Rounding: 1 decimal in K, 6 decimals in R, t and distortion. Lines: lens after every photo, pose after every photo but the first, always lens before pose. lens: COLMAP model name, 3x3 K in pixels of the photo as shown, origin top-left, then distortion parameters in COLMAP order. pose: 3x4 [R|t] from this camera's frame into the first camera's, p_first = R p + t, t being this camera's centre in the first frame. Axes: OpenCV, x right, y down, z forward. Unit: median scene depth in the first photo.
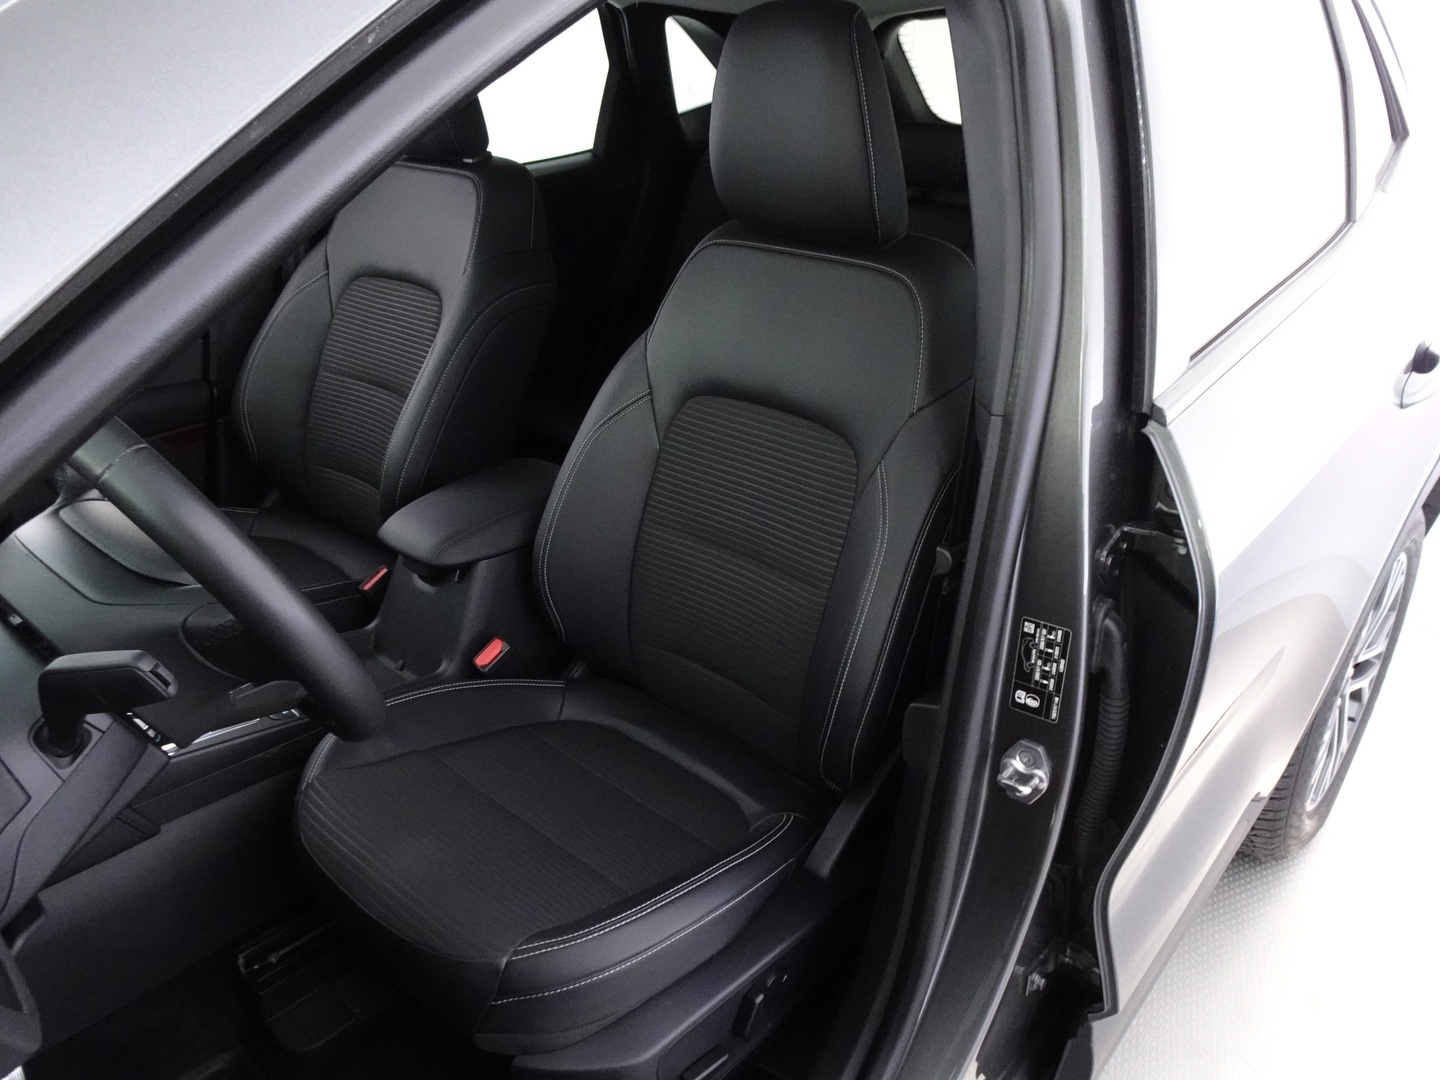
lens RADIAL K [[1020.4, 0, 718.7], [0, 1020.4, 544.1], [0, 0, 1]] dist [0.005018, -0.000830]
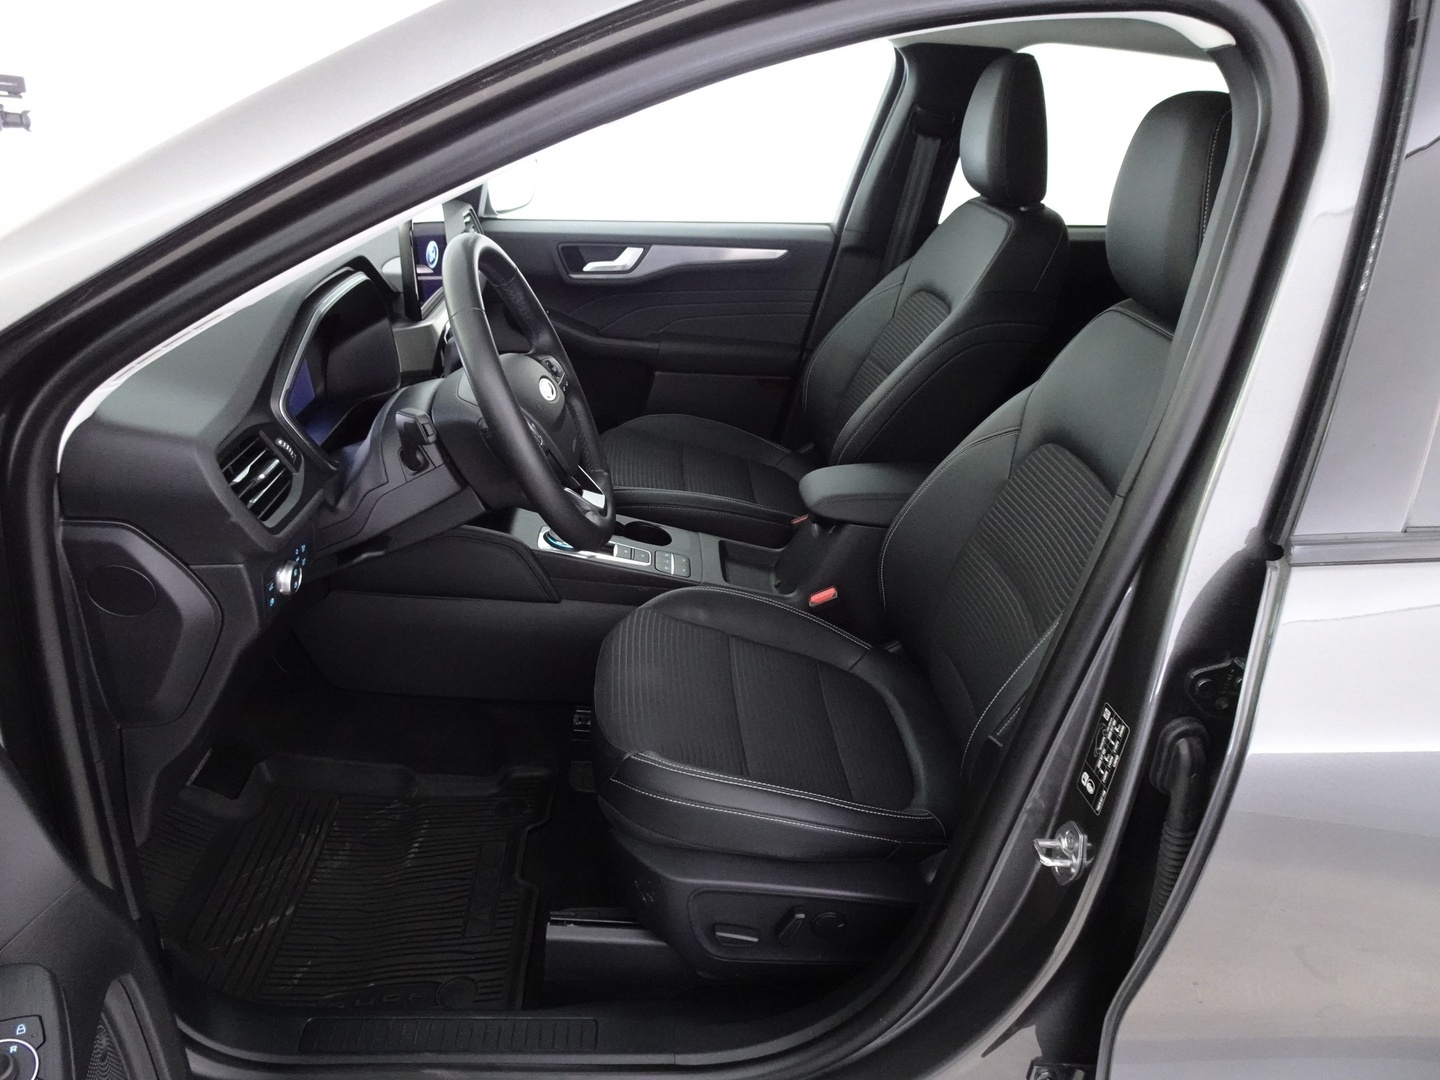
lens RADIAL K [[1020.4, 0, 721.5], [0, 1020.4, 538.7], [0, 0, 1]] dist [0.005018, -0.000830]
pose [[0.707605, 0.342113, -0.618267, 0.483266], [-0.369390, 0.924996, 0.089073, -0.021963], [0.602367, 0.165353, 0.780905, -0.031452]]
